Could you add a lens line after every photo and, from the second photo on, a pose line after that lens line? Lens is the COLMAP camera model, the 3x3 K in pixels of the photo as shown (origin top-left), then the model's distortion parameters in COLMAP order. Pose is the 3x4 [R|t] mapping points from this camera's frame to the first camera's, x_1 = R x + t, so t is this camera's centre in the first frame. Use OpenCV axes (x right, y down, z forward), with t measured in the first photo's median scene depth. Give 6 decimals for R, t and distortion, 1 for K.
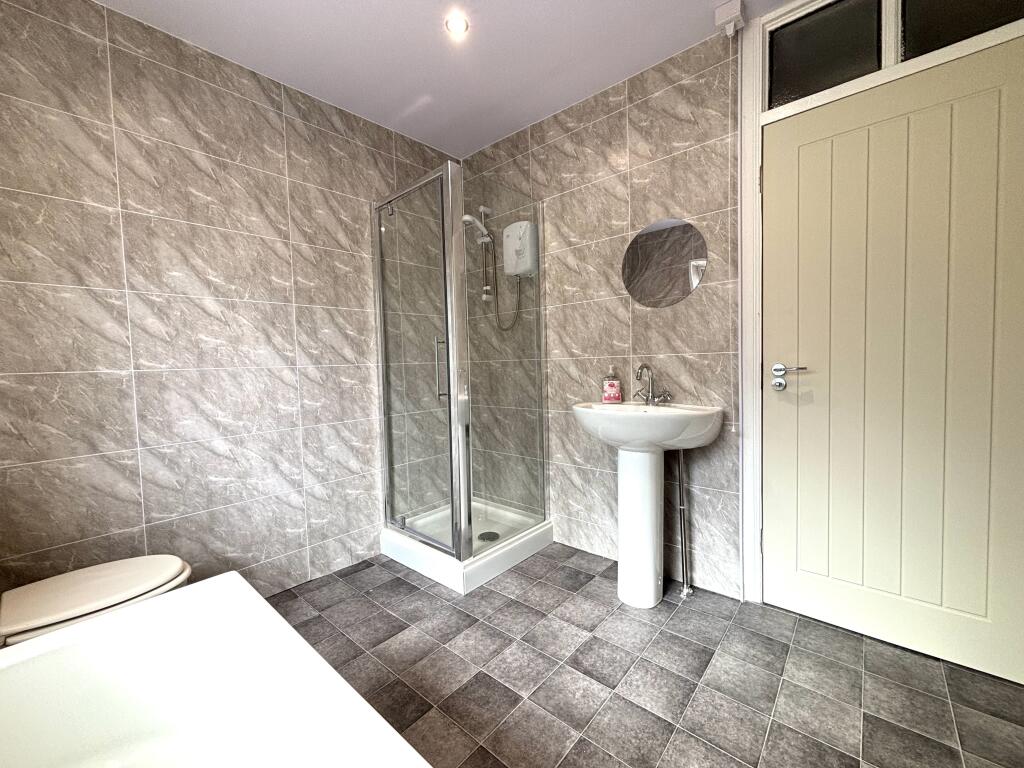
lens RADIAL K [[415.8, 0, 511.2], [0, 415.8, 383.5], [0, 0, 1]] dist [-0.002048, 0.000287]
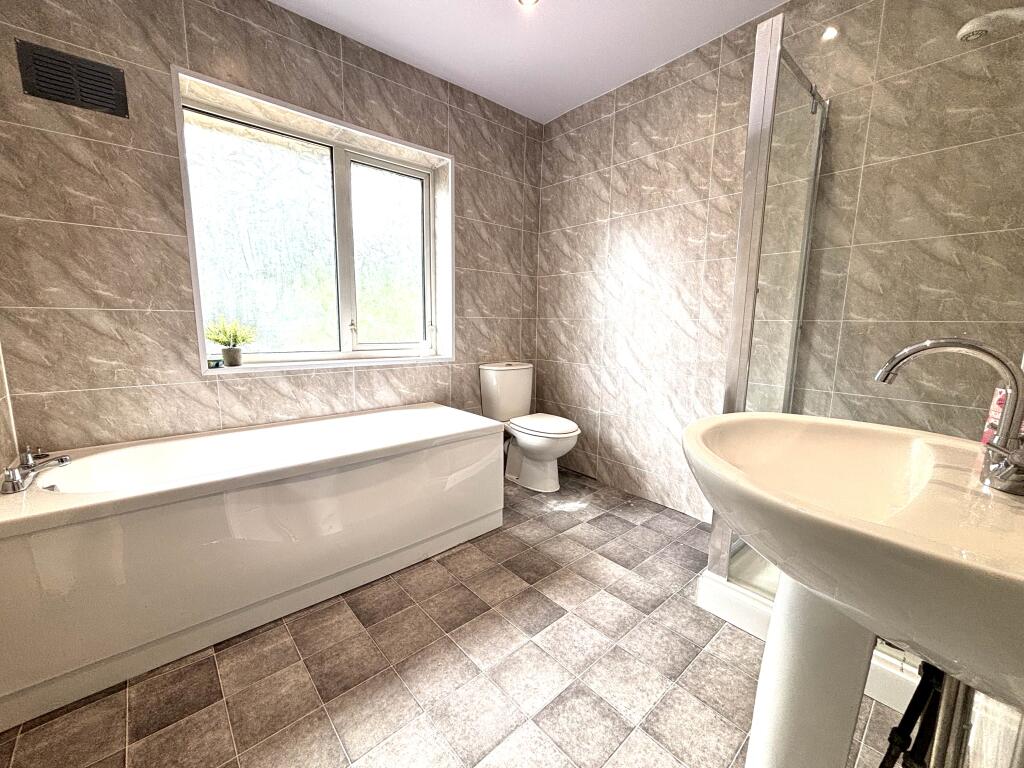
lens RADIAL K [[415.8, 0, 510.8], [0, 415.8, 381.6], [0, 0, 1]] dist [-0.002048, 0.000287]
pose [[-0.126654, 0.174213, -0.976529, 0.785265], [-0.058073, 0.981466, 0.182625, -0.065803], [0.990246, 0.079840, -0.114190, 0.825719]]
